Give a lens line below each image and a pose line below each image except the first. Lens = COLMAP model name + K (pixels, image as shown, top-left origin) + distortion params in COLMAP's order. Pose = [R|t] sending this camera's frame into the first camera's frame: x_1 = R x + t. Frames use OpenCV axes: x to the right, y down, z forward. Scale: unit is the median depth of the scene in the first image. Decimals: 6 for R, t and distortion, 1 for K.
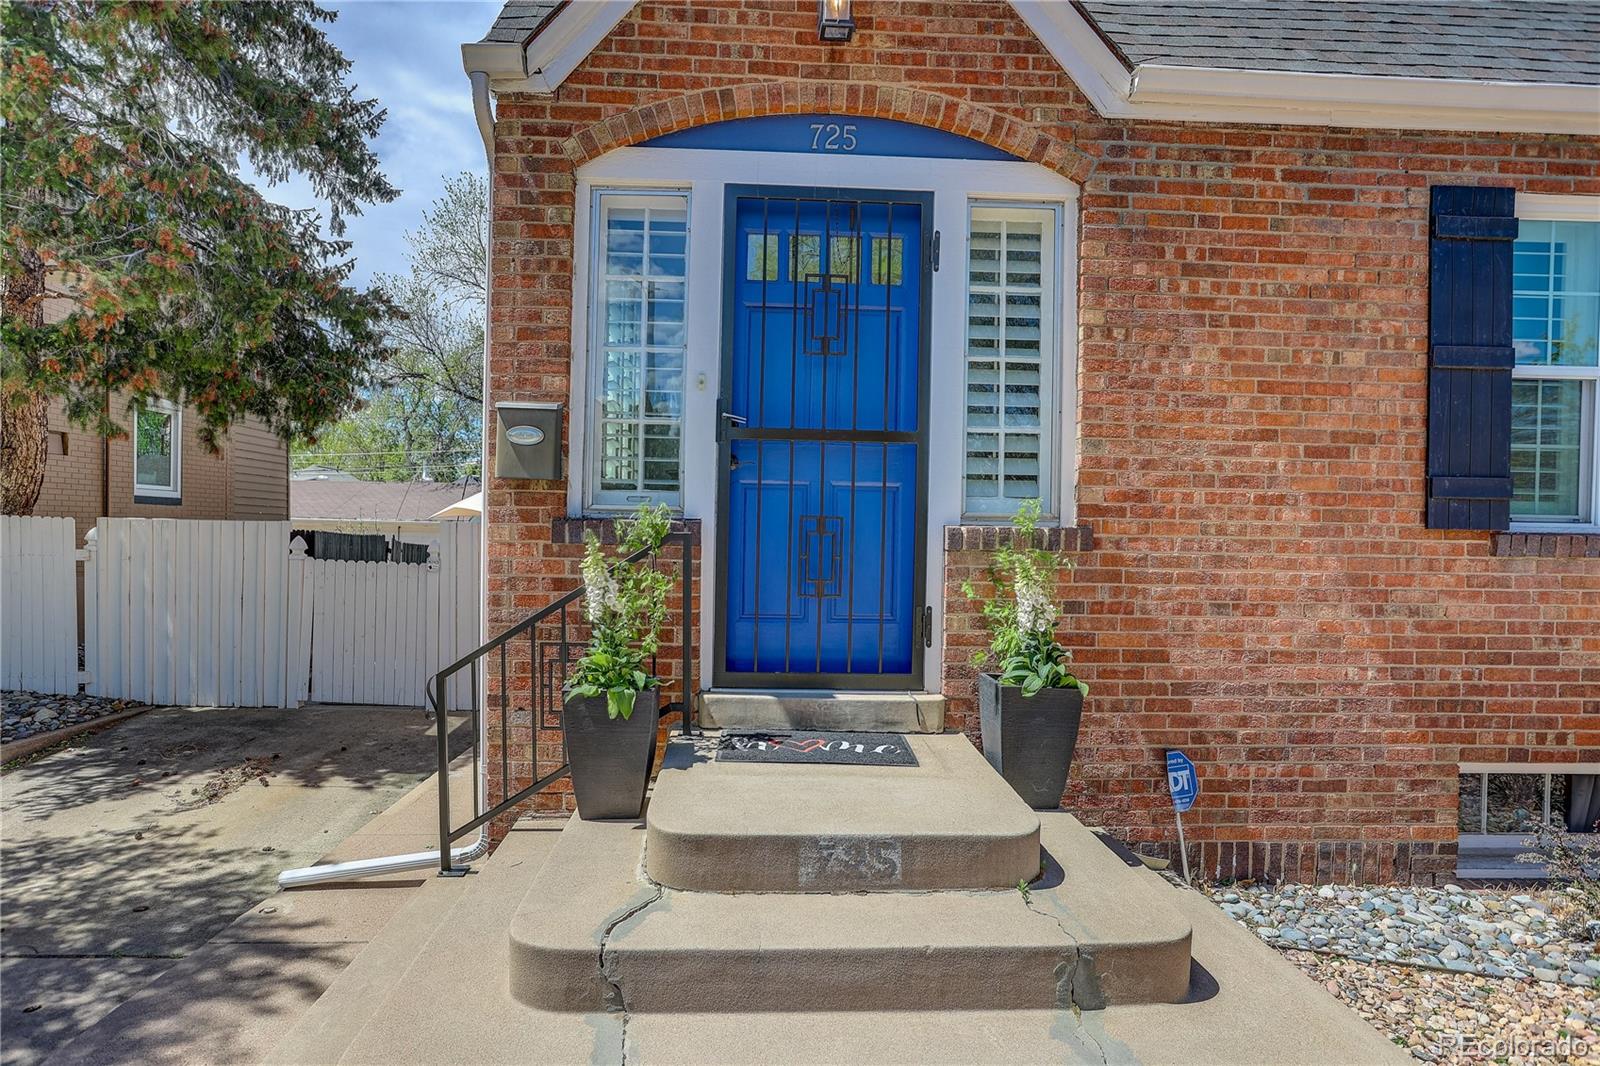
lens RADIAL K [[901.4, 0, 795.6], [0, 901.4, 535.2], [0, 0, 1]] dist [-0.051752, 0.047131]
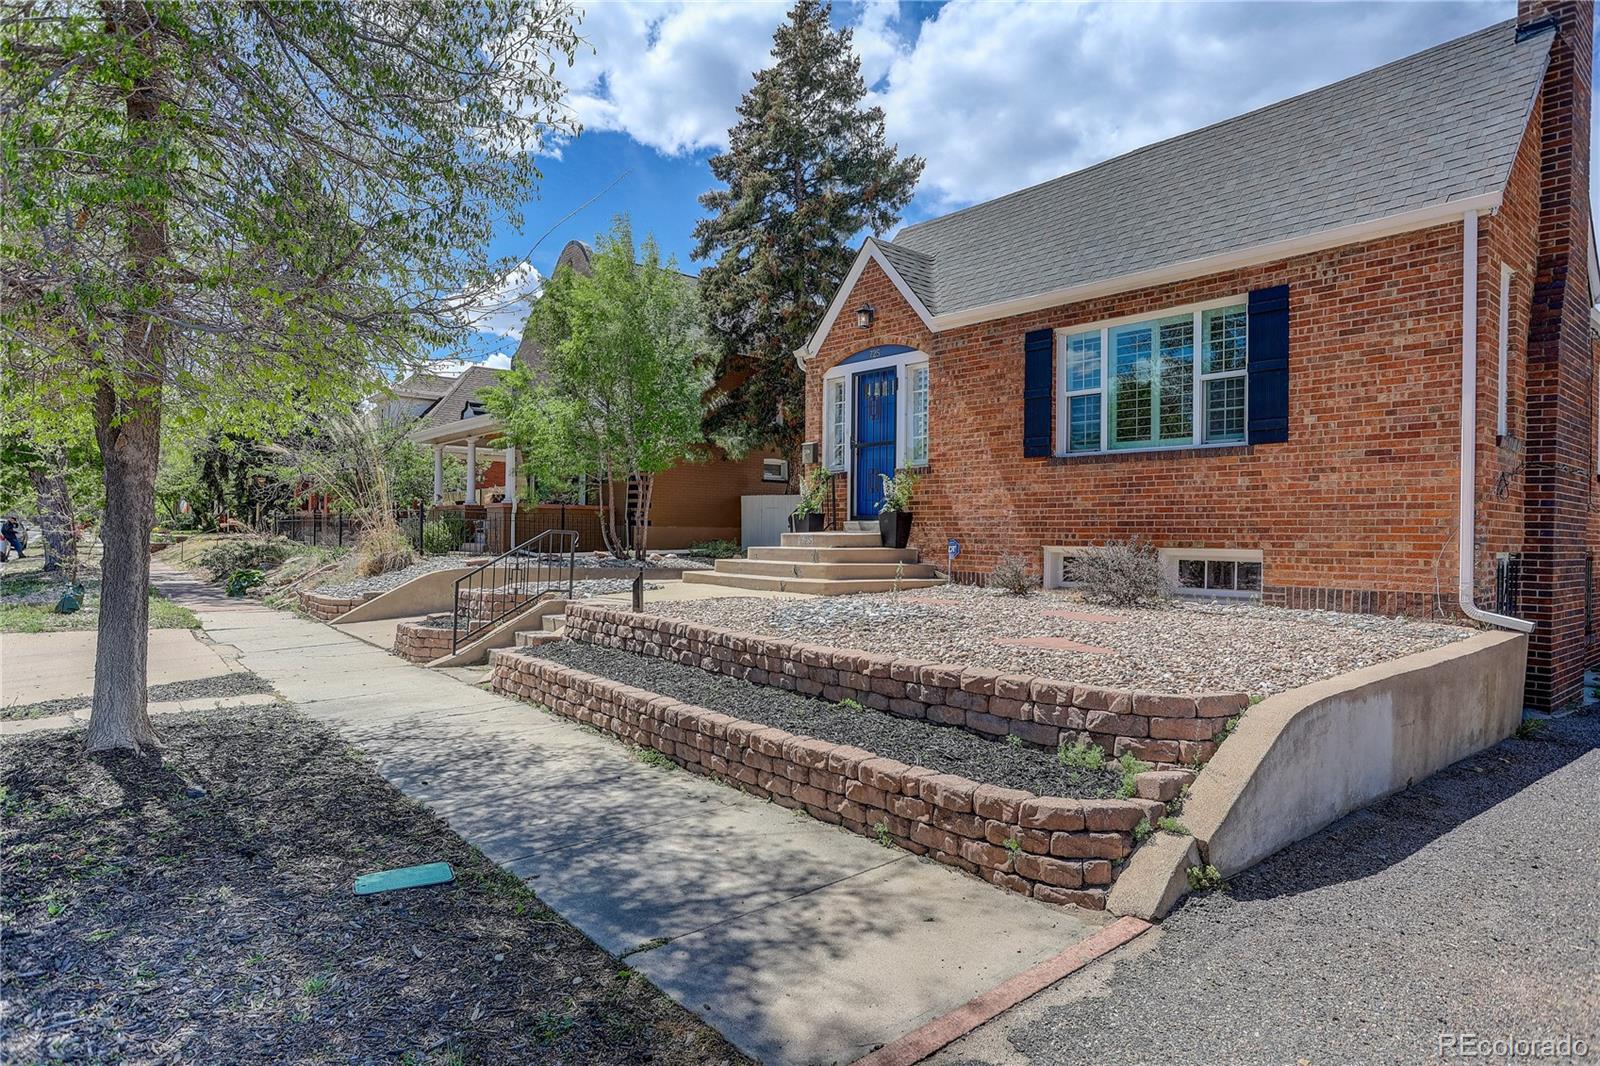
lens RADIAL K [[901.4, 0, 795.6], [0, 901.4, 535.2], [0, 0, 1]] dist [-0.051752, 0.047131]
pose [[0.604992, -0.008934, -0.796182, 2.472235], [-0.006340, 0.999851, -0.016038, 0.277025], [0.796206, 0.014751, 0.604845, -1.217299]]
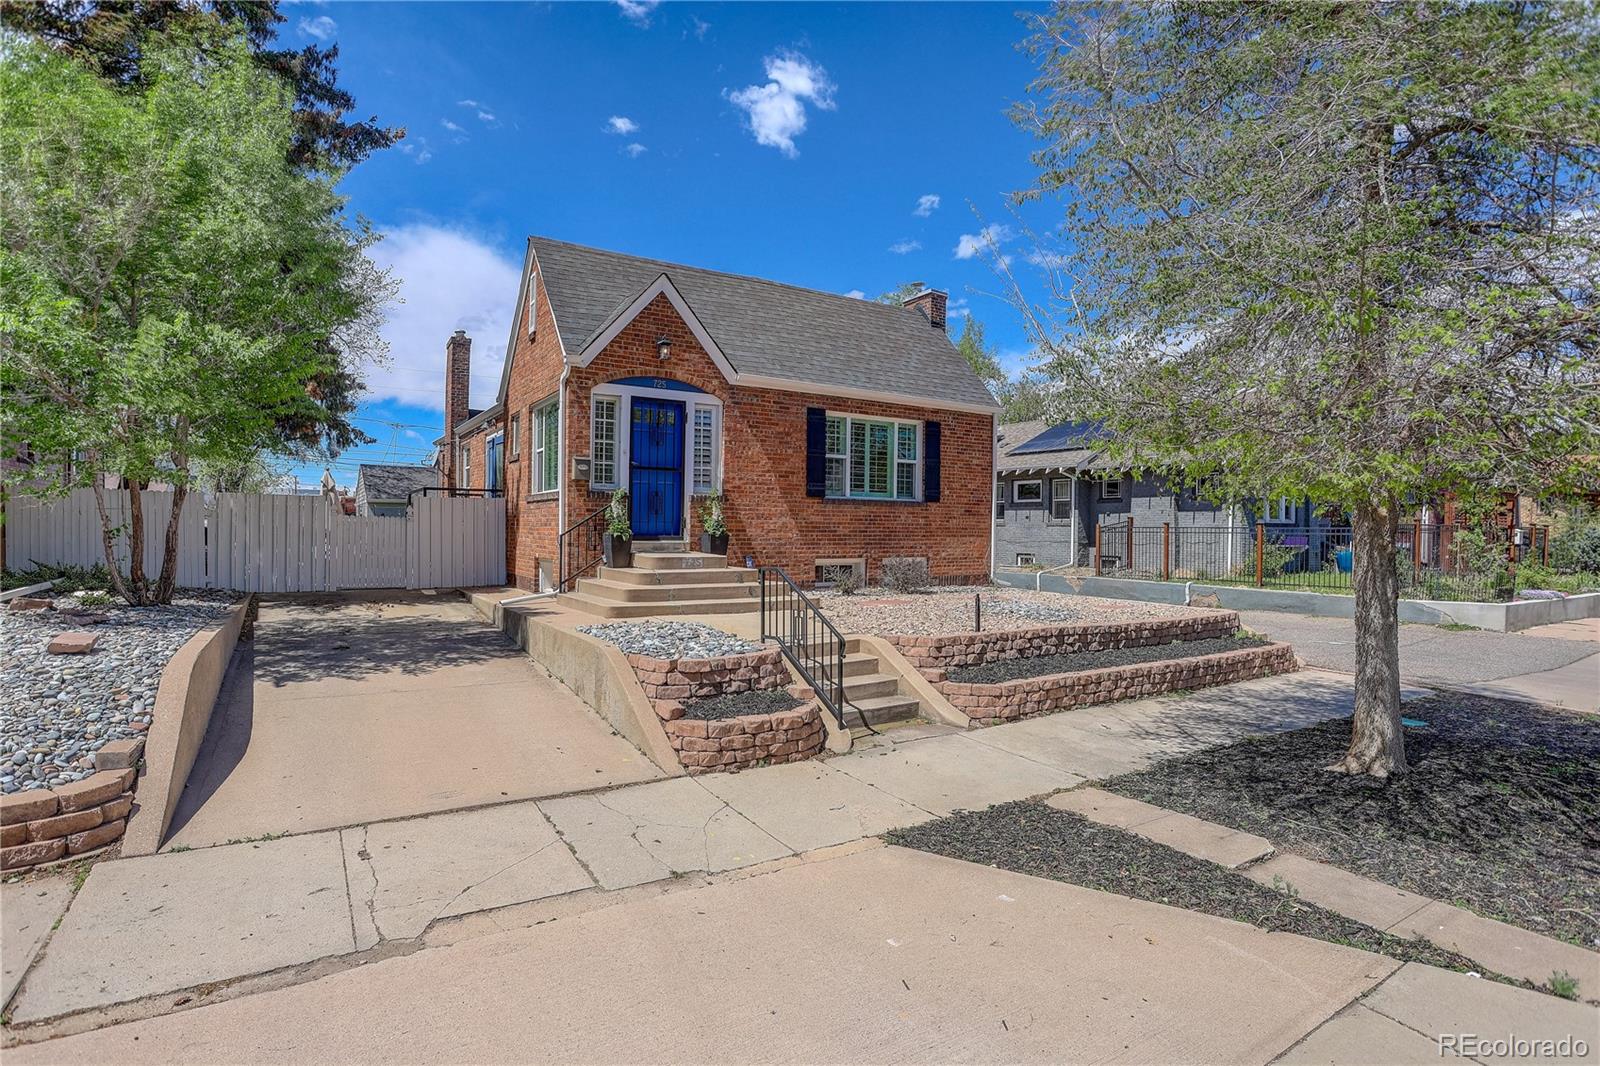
lens RADIAL K [[816.1, 0, 790.7], [0, 816.1, 532.5], [0, 0, 1]] dist [-0.088494, 0.059749]
pose [[0.870400, -0.010136, 0.492241, -1.073198], [0.007227, 0.999943, 0.007812, 0.117069], [-0.492293, -0.003242, 0.870424, -2.008641]]
